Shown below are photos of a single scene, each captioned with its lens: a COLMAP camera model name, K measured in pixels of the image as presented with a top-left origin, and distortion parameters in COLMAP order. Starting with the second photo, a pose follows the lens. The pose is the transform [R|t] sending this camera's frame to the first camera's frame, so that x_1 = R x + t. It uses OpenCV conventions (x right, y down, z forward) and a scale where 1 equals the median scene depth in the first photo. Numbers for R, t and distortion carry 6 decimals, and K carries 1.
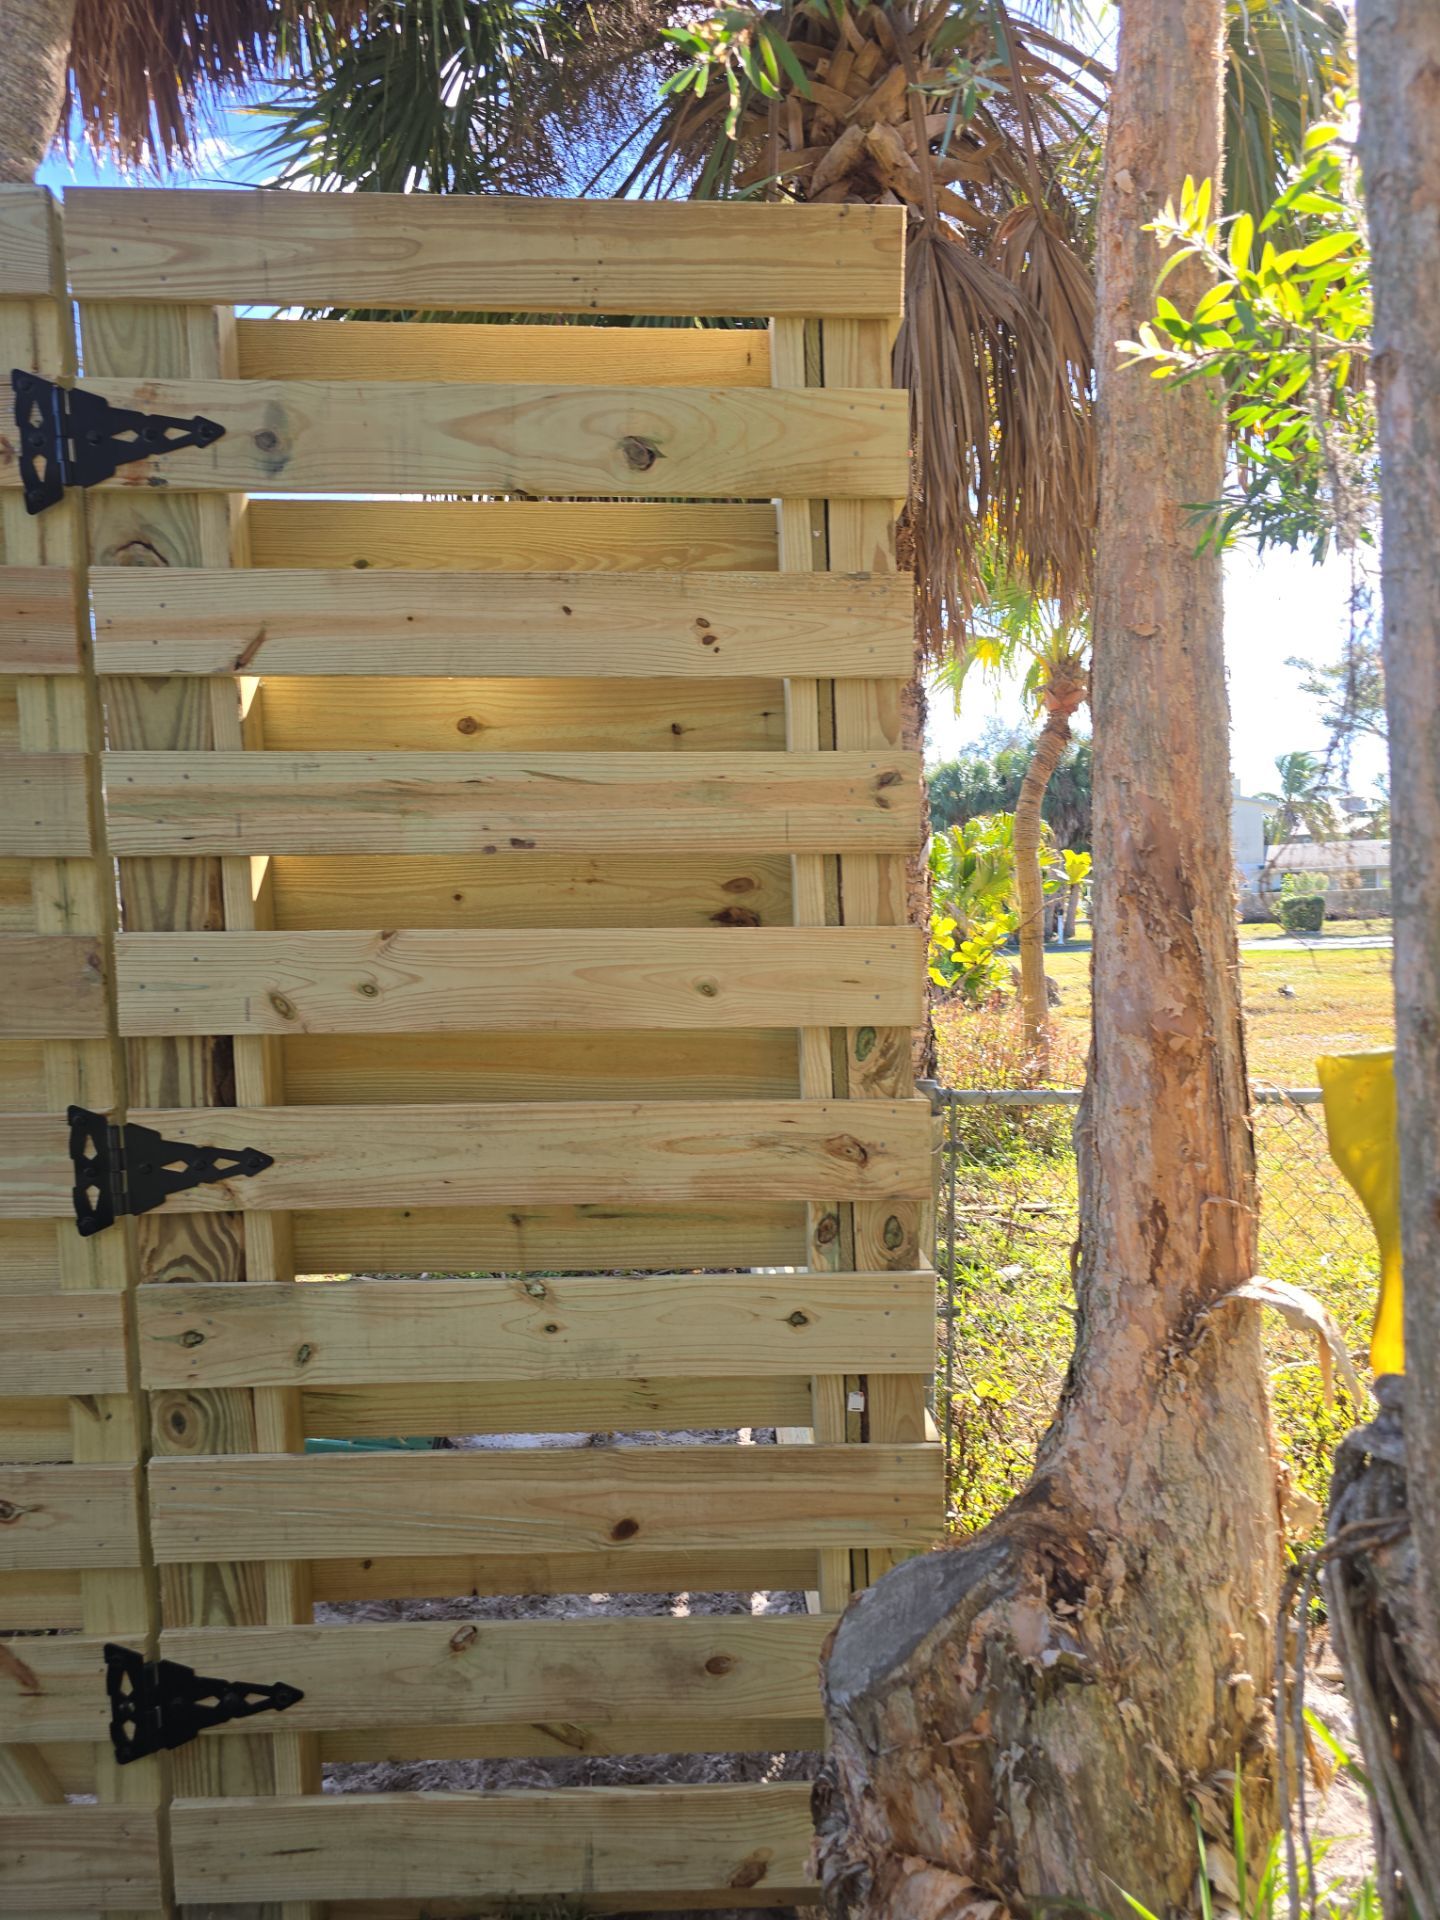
lens RADIAL K [[1398.2, 0, 730.0], [0, 1398.2, 981.8], [0, 0, 1]] dist [0.093658, -0.093667]
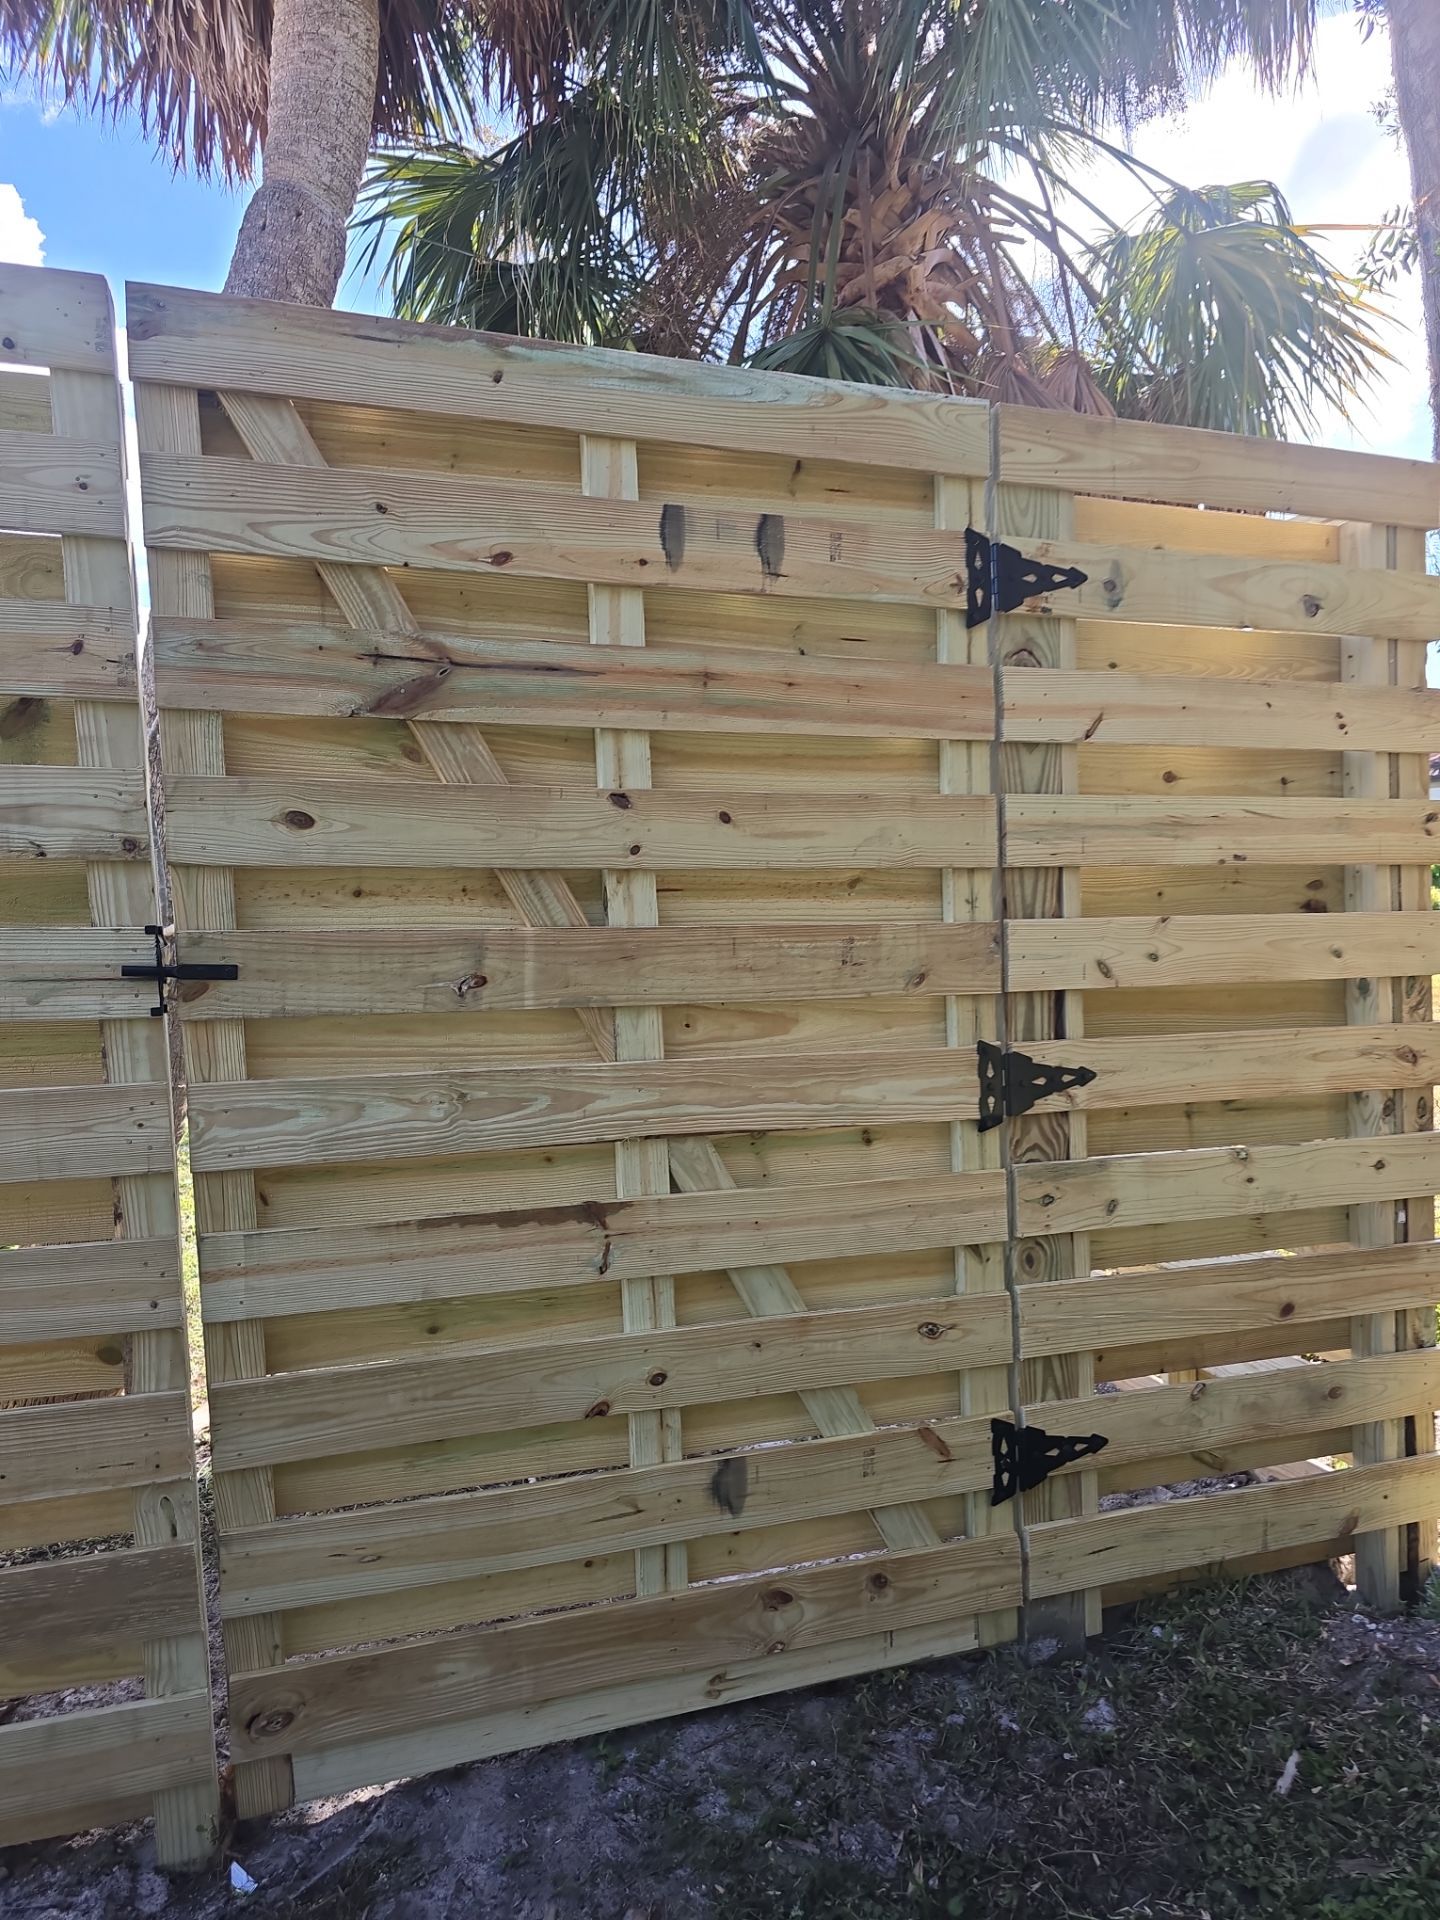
lens RADIAL K [[1398.2, 0, 730.0], [0, 1398.2, 981.8], [0, 0, 1]] dist [0.093658, -0.093667]
pose [[0.945246, -0.021252, 0.325667, -1.150693], [0.021520, 0.999765, 0.002779, 0.018148], [-0.325650, 0.004381, 0.945480, -0.252778]]
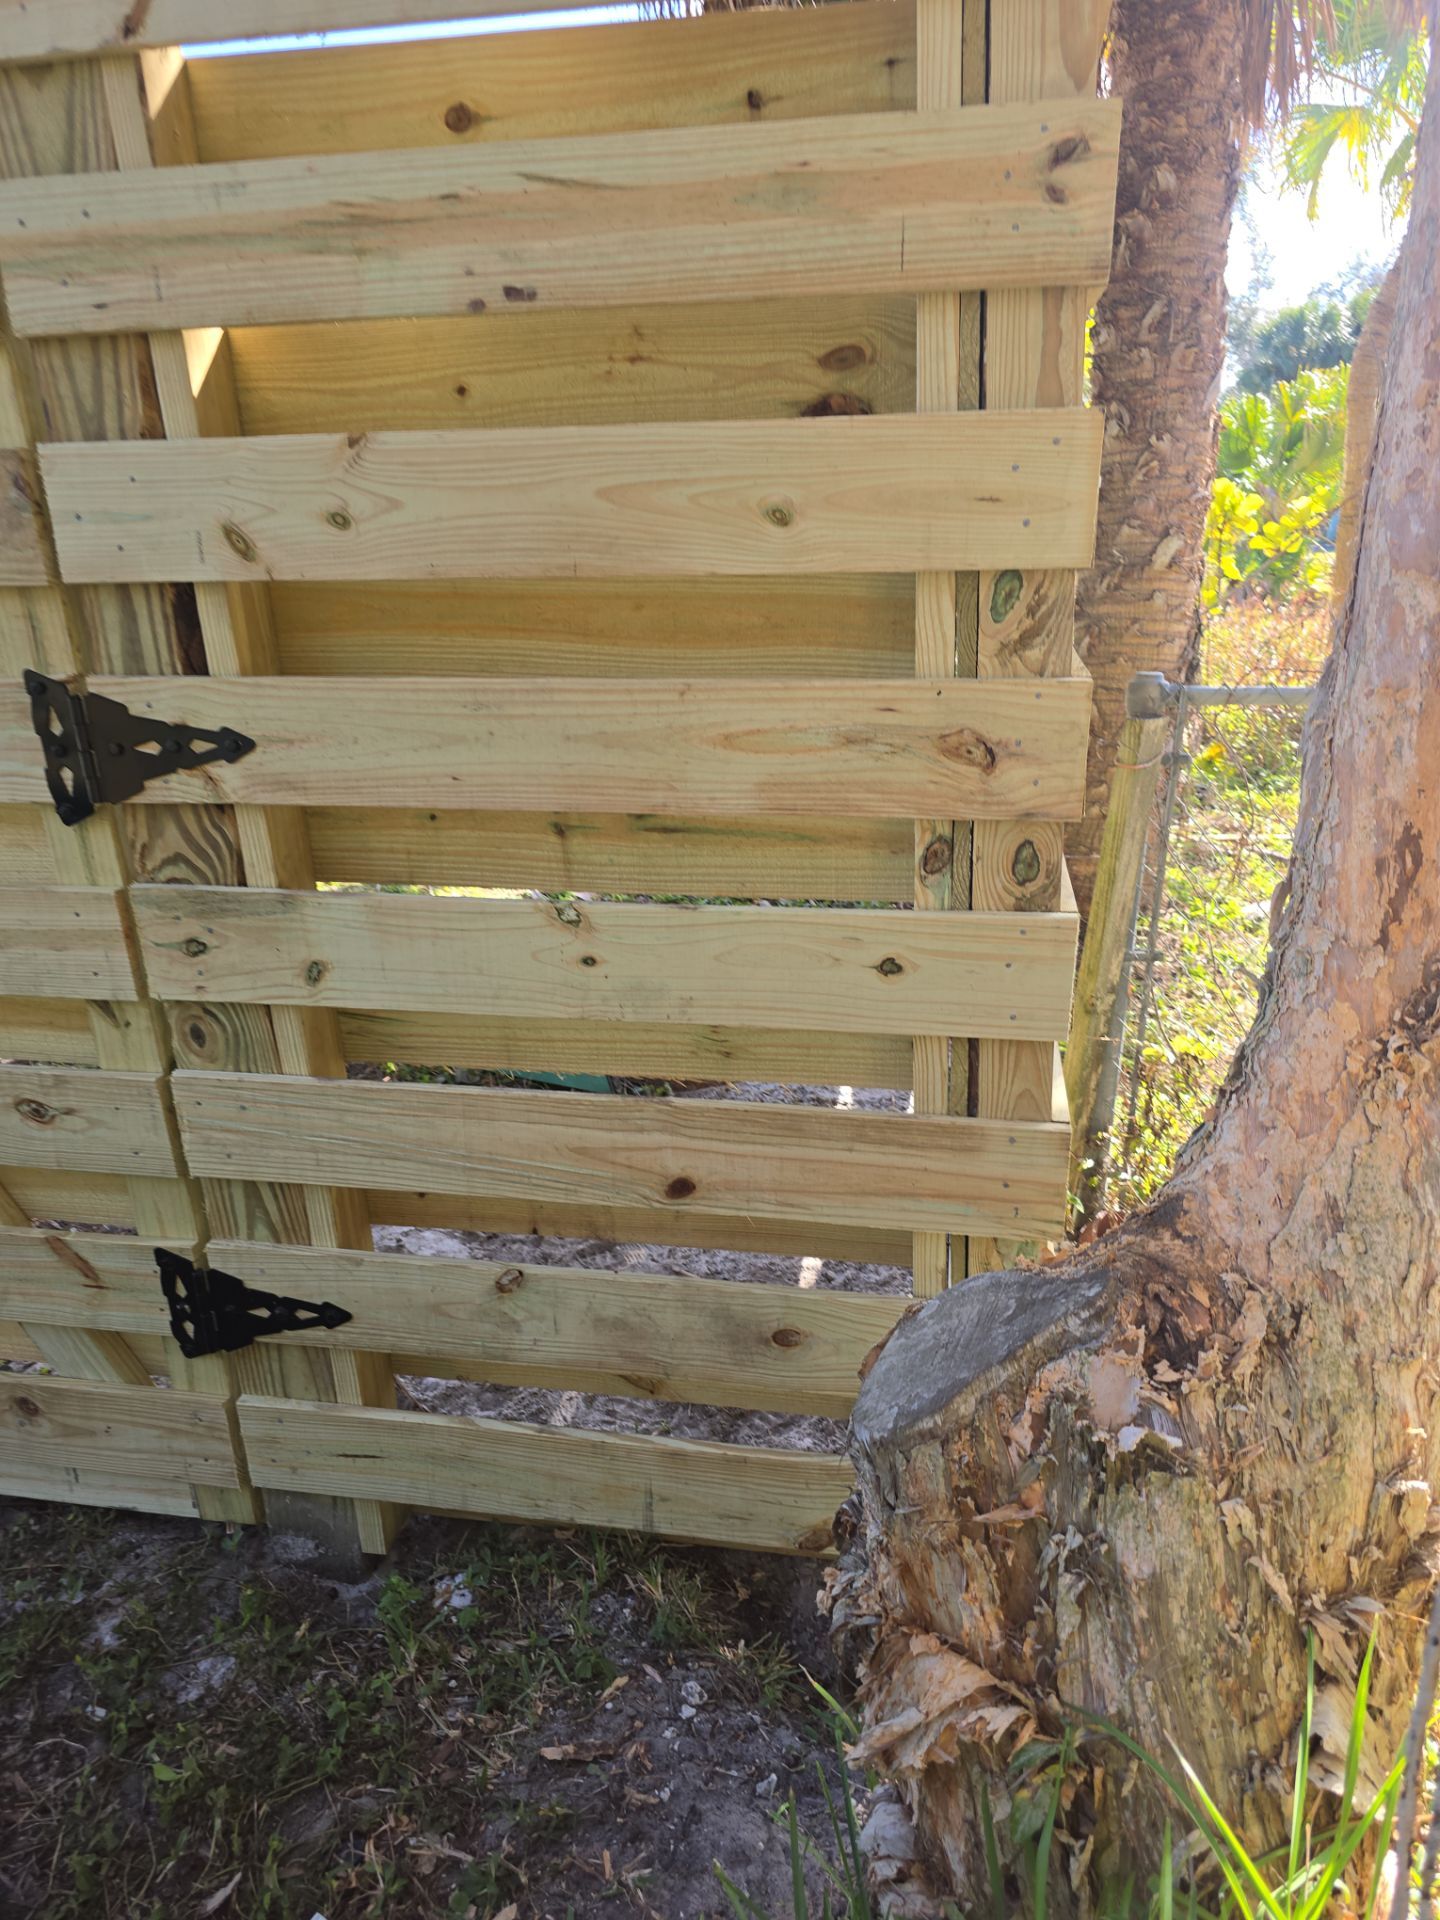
lens RADIAL K [[1363.7, 0, 701.6], [0, 1363.7, 1024.9], [0, 0, 1]] dist [0.059266, -0.055040]
pose [[0.976363, 0.062728, -0.206834, 0.106036], [0.002179, 0.954054, 0.299627, 0.043466], [0.216126, -0.292995, 0.931366, 0.263829]]
